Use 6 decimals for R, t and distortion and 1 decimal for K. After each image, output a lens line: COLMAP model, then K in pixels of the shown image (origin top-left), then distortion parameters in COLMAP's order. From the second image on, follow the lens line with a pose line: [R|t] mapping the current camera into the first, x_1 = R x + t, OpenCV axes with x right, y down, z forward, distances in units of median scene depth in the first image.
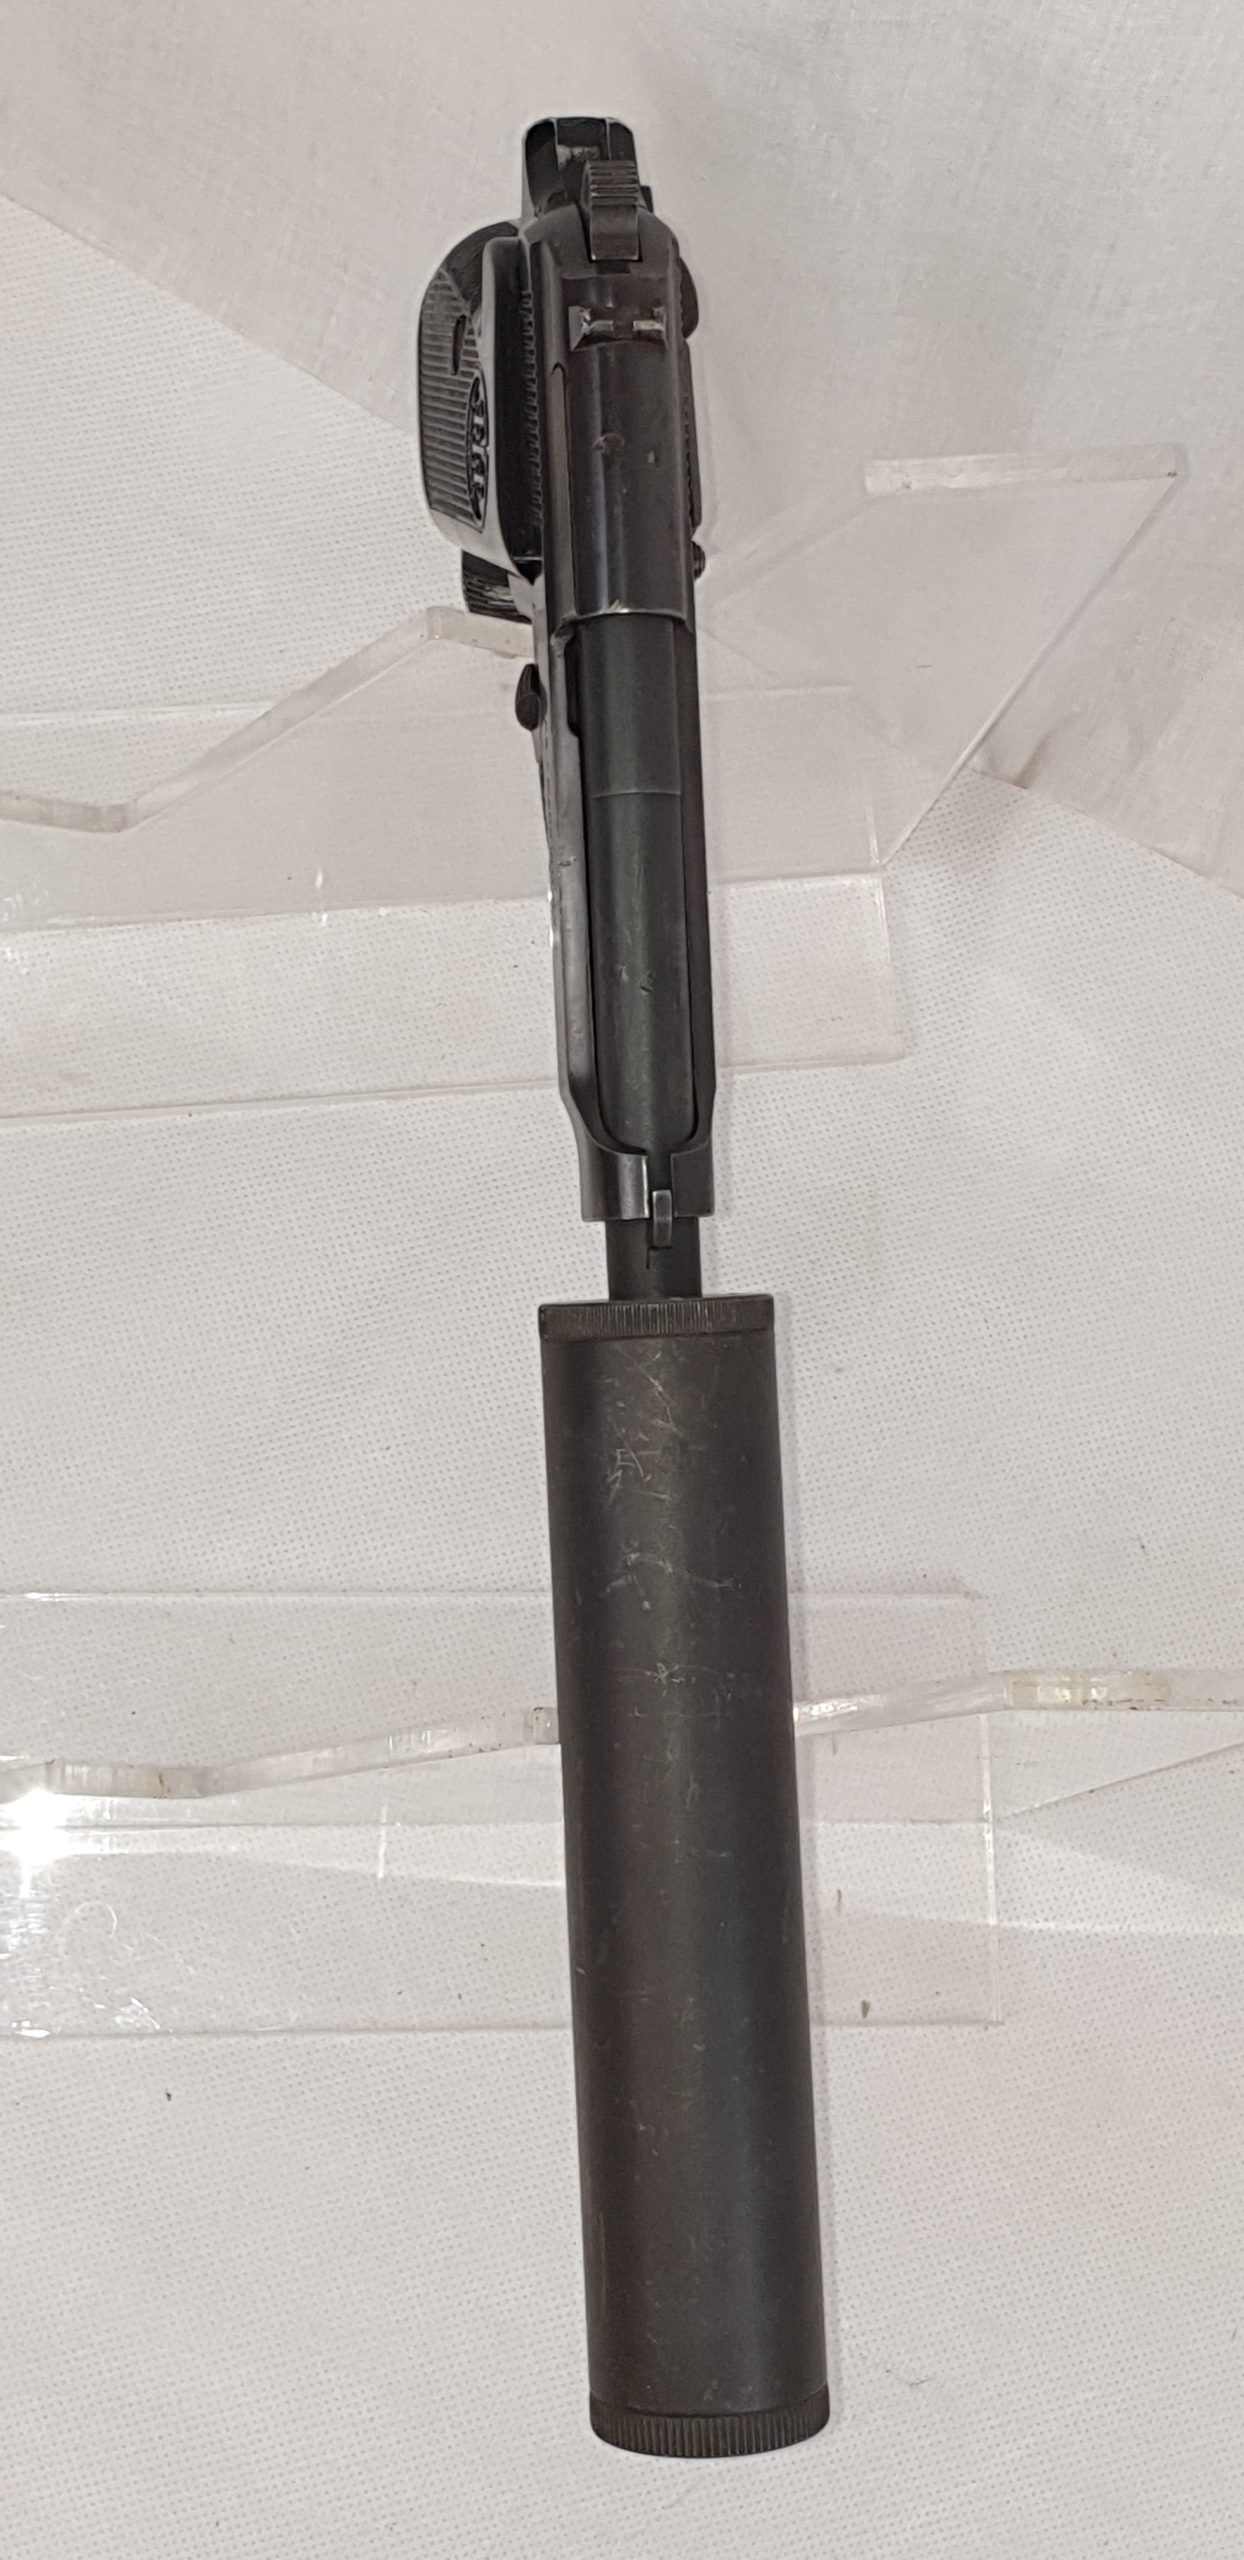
lens RADIAL K [[3846.9, 0, 595.9], [0, 3846.9, 1277.4], [0, 0, 1]] dist [0.209411, 0.000000]
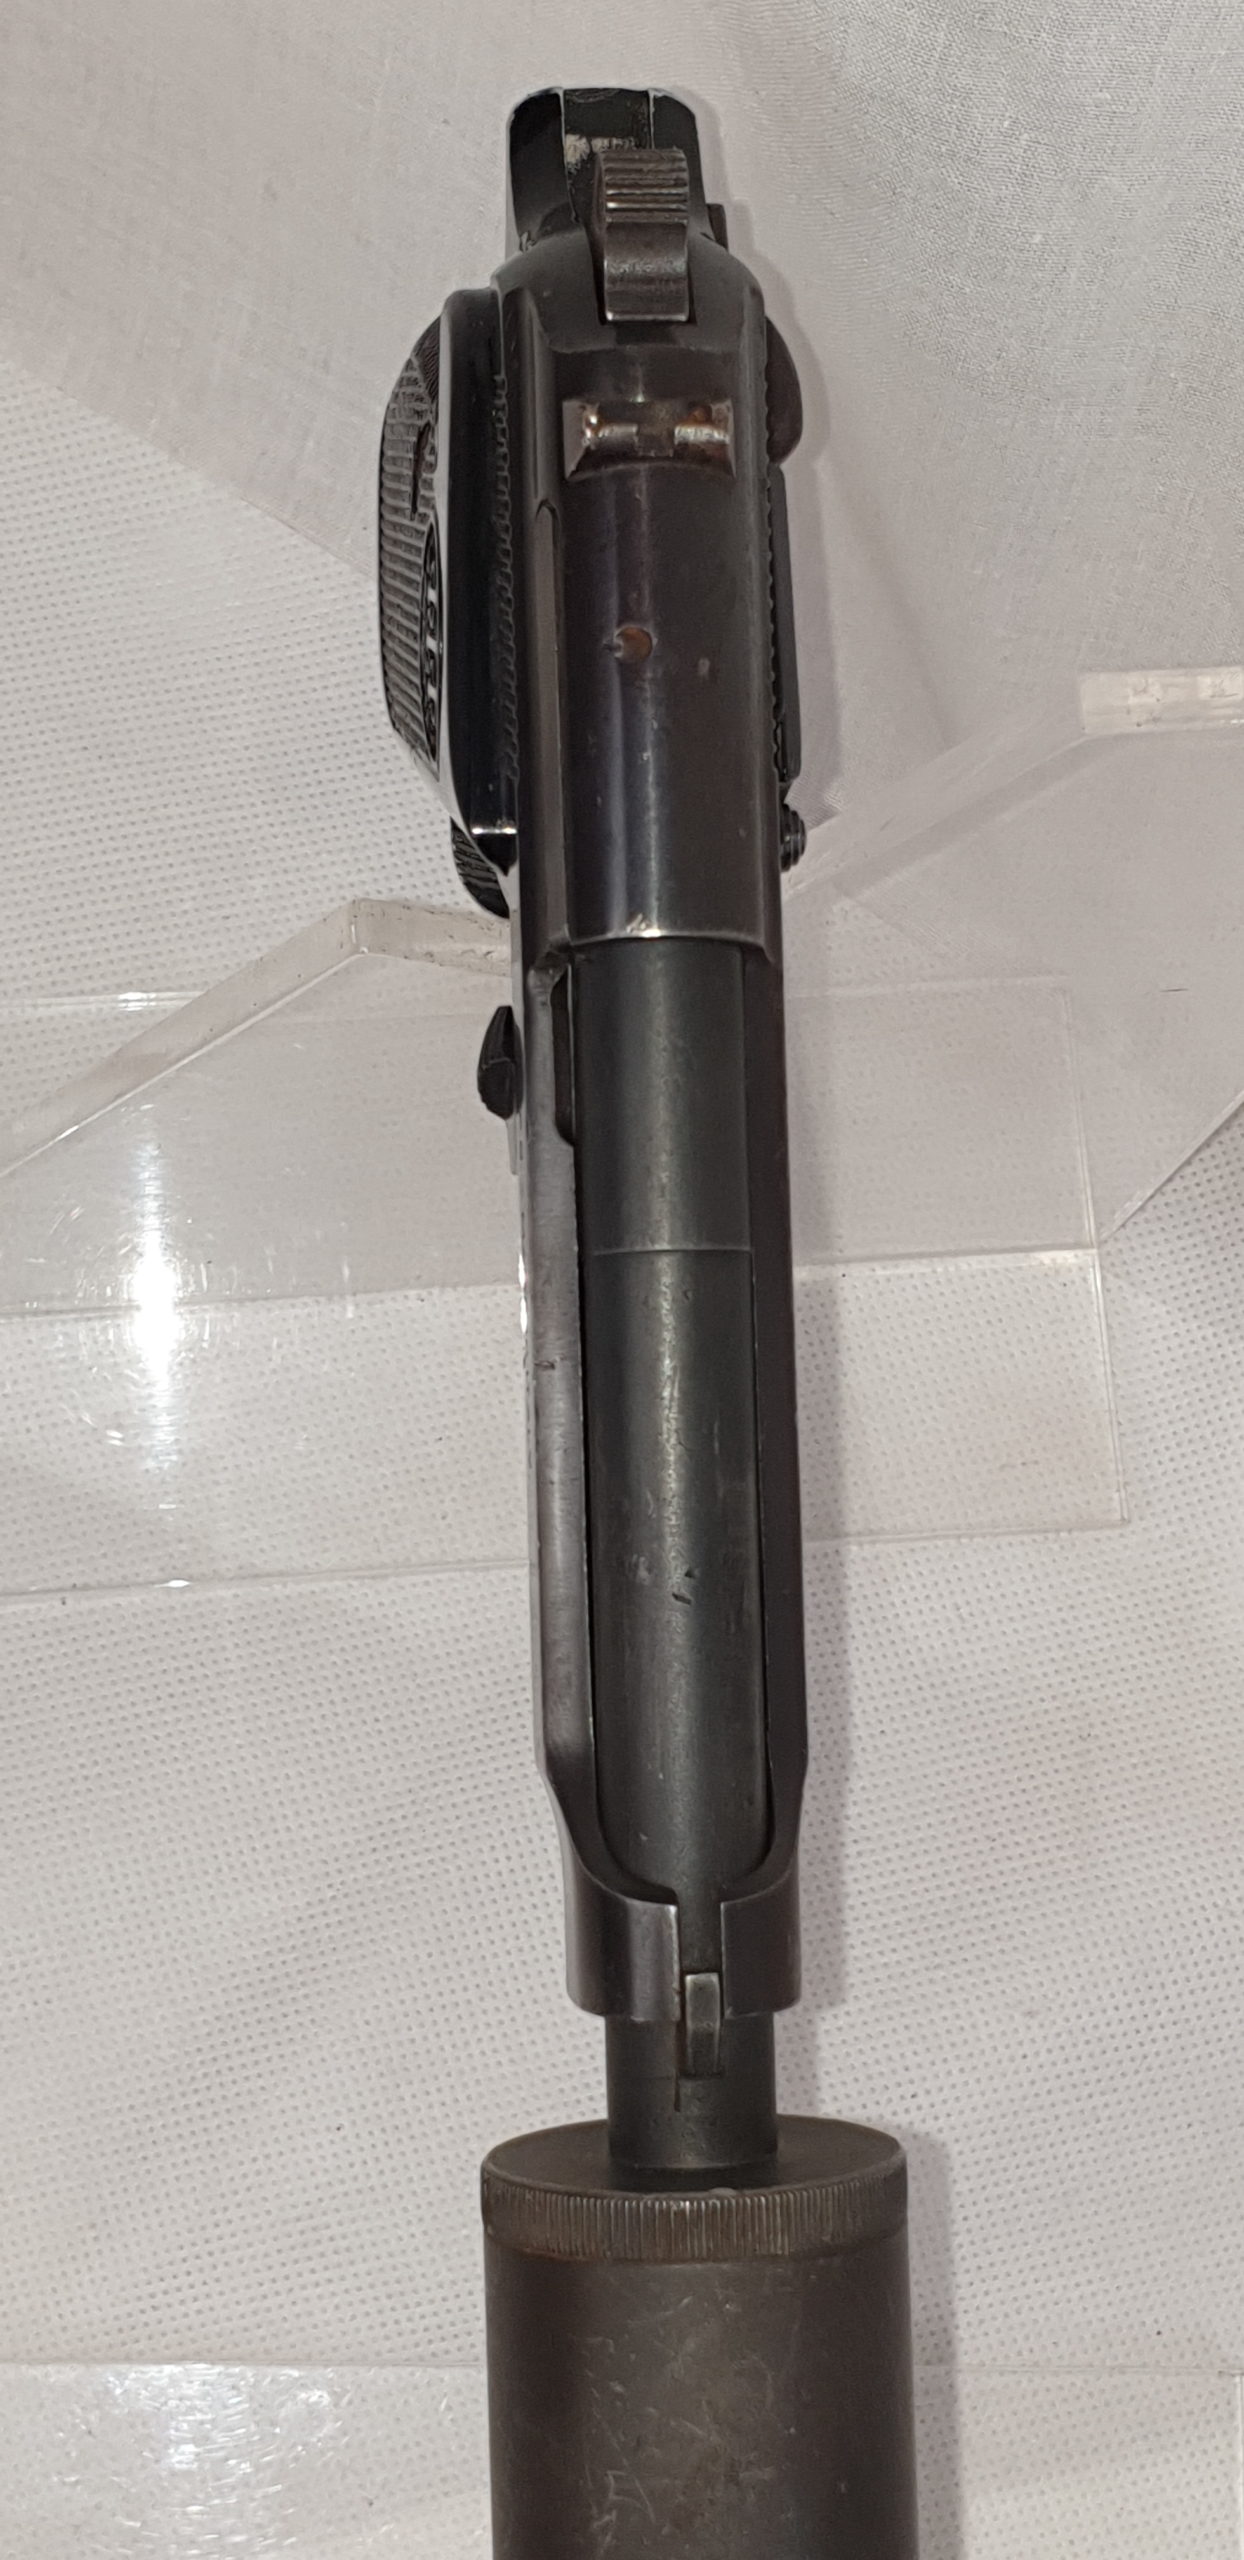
lens RADIAL K [[3846.9, 0, 649.5], [0, 3846.9, 1282.6], [0, 0, 1]] dist [0.209411, 0.000000]
pose [[0.999142, 0.015043, -0.038588, 0.027814], [-0.016403, 0.999247, -0.035171, -0.096422], [0.038030, 0.035773, 0.998636, 0.418933]]
